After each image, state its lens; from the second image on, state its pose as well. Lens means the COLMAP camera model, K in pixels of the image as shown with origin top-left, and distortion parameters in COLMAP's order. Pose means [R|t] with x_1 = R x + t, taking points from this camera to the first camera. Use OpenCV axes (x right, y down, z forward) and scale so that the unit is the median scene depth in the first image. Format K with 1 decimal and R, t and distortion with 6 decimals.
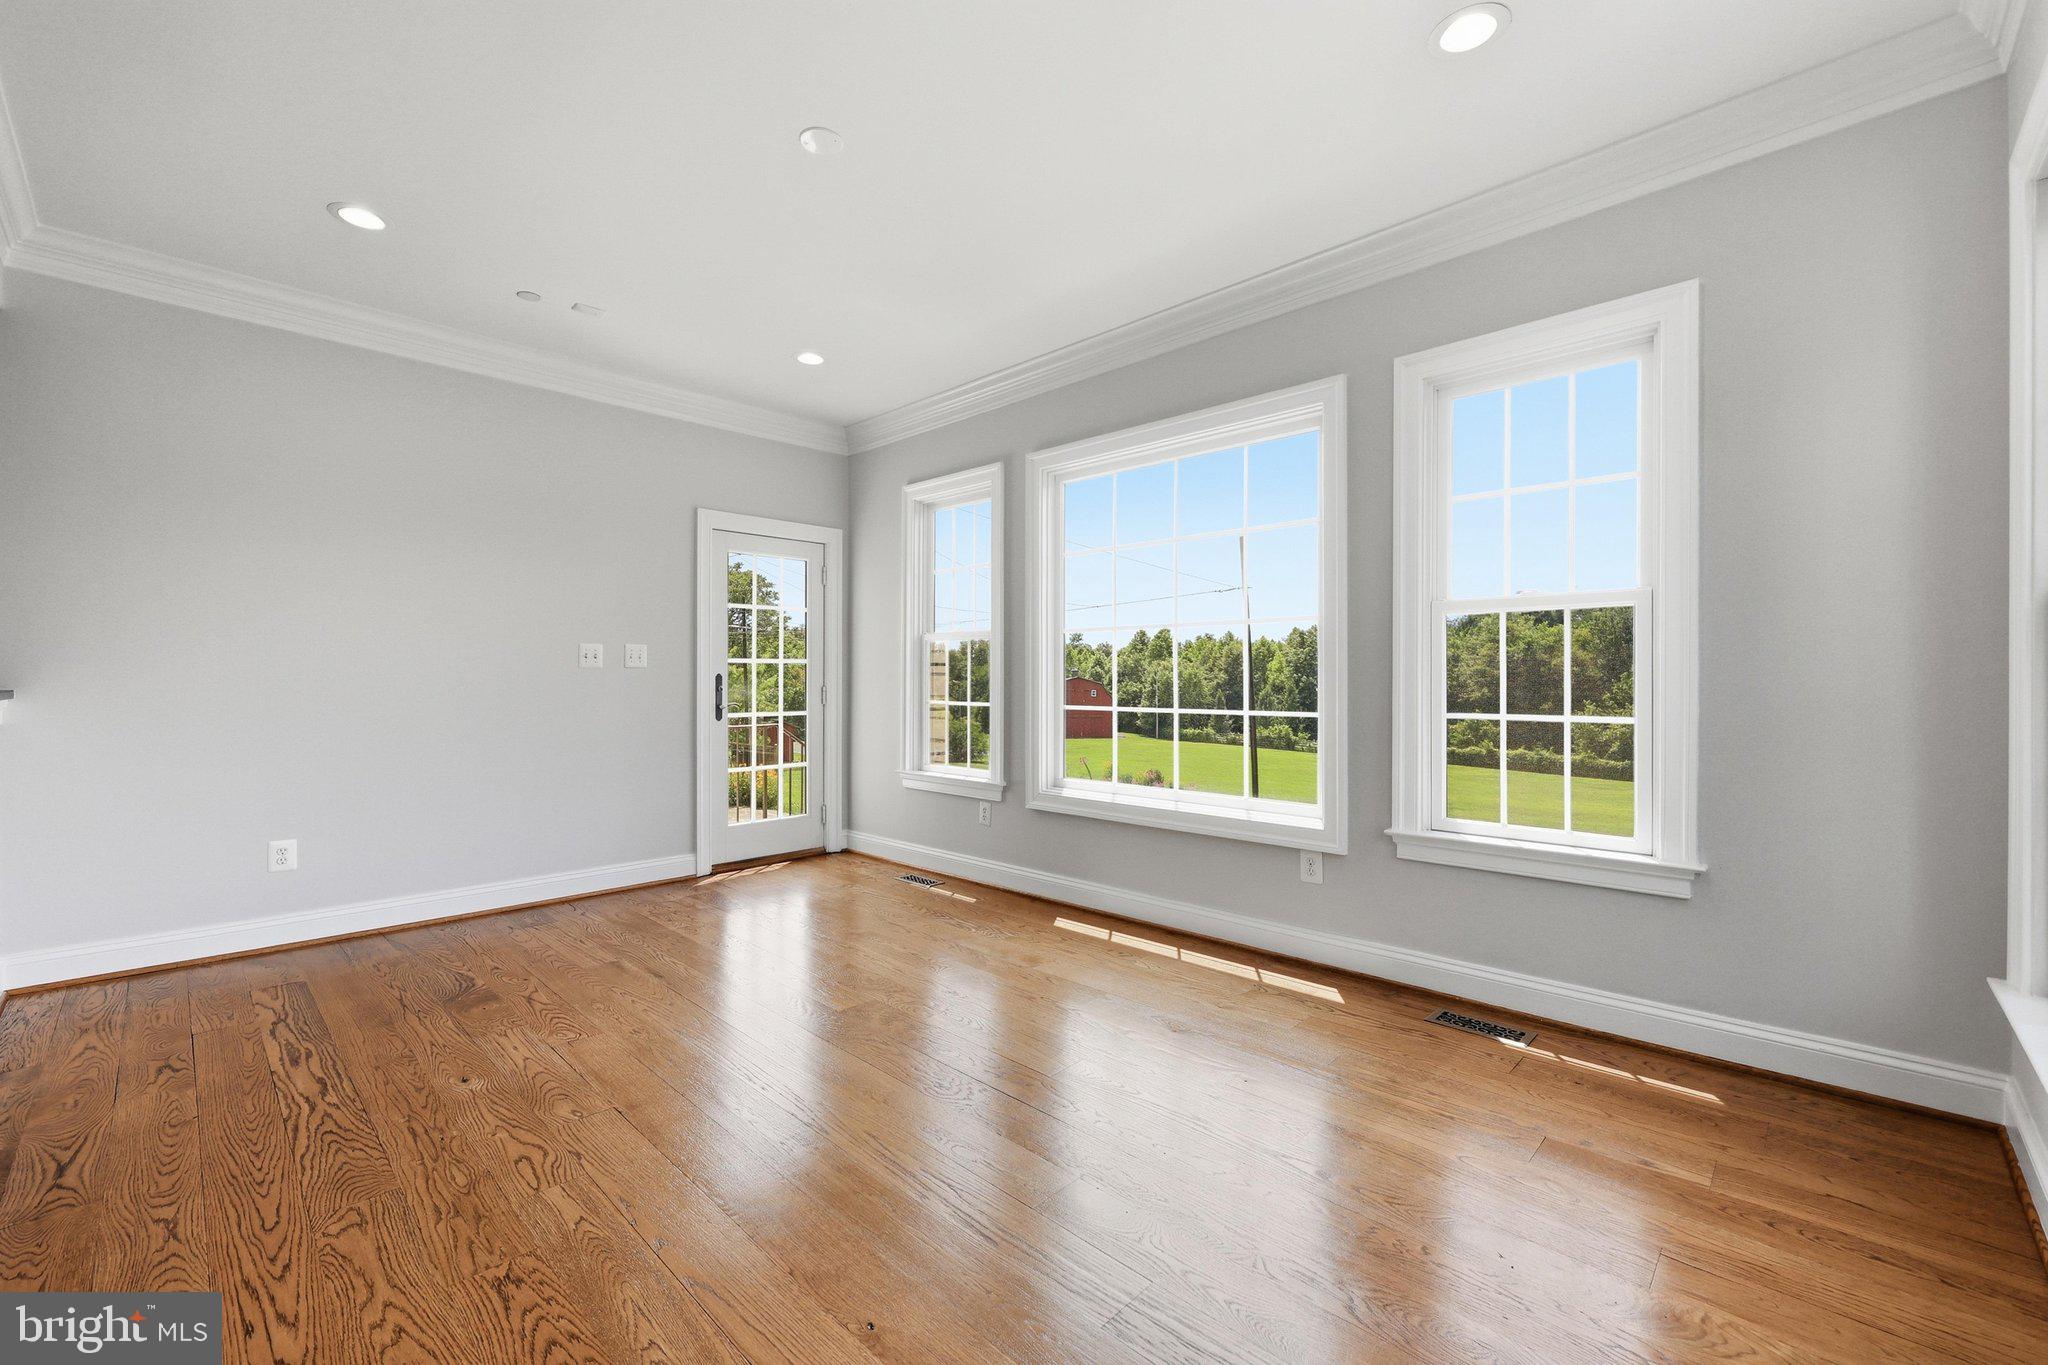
lens RADIAL K [[822.8, 0, 1010.7], [0, 822.8, 678.7], [0, 0, 1]] dist [-0.002445, -0.000226]
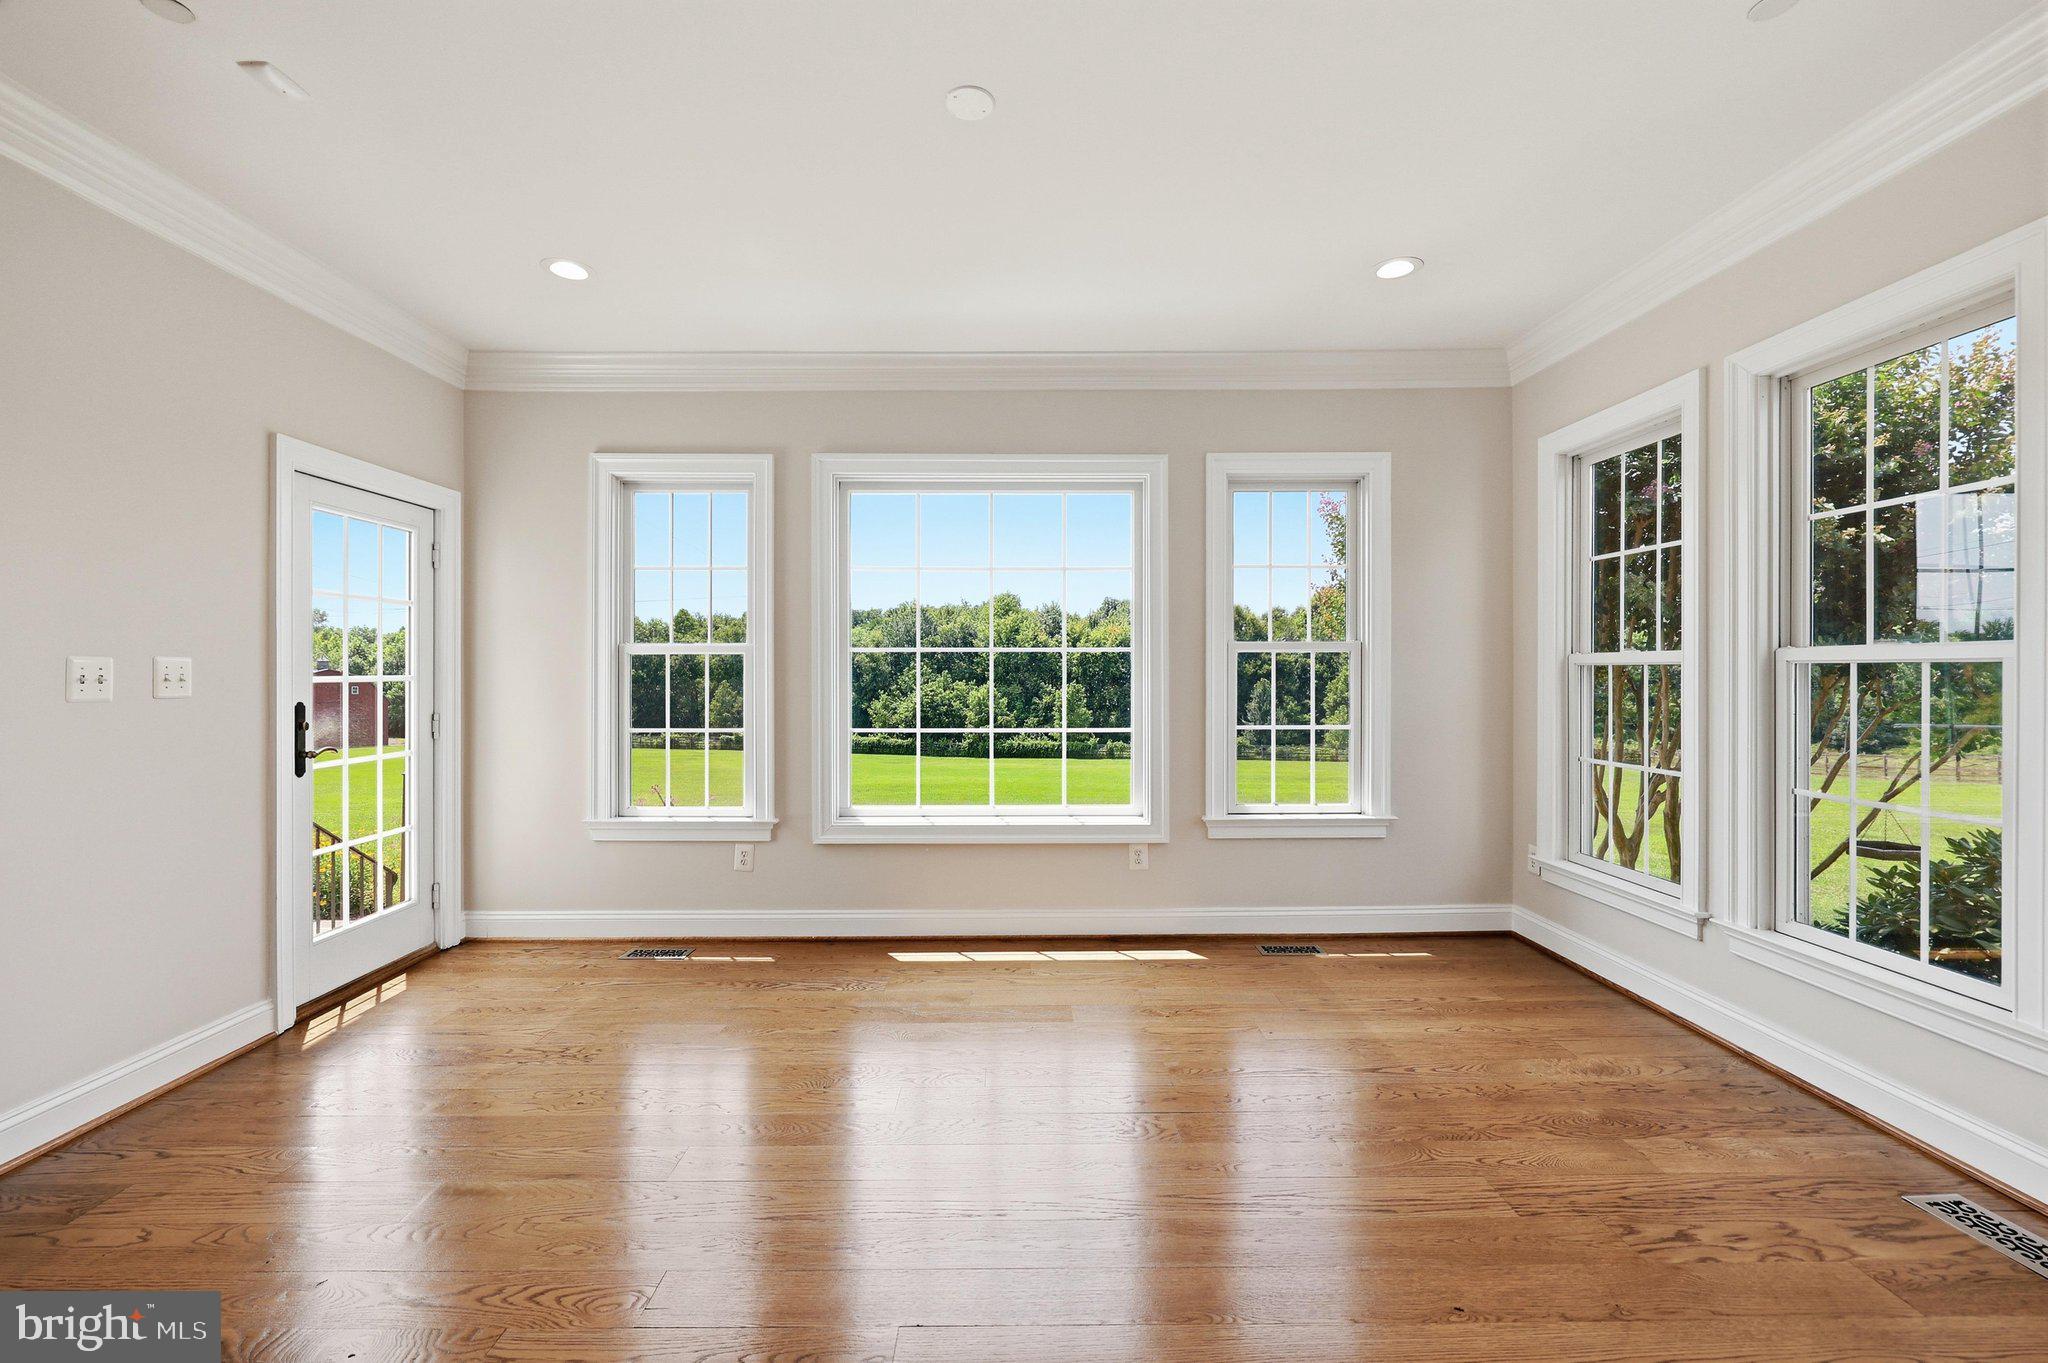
lens RADIAL K [[822.8, 0, 1006.8], [0, 822.8, 671.6], [0, 0, 1]] dist [-0.002445, -0.000226]
pose [[0.717752, -0.001384, 0.696297, -0.456854], [0.001730, 0.999998, 0.000205, -0.031781], [-0.696297, 0.001057, 0.717753, 0.200331]]
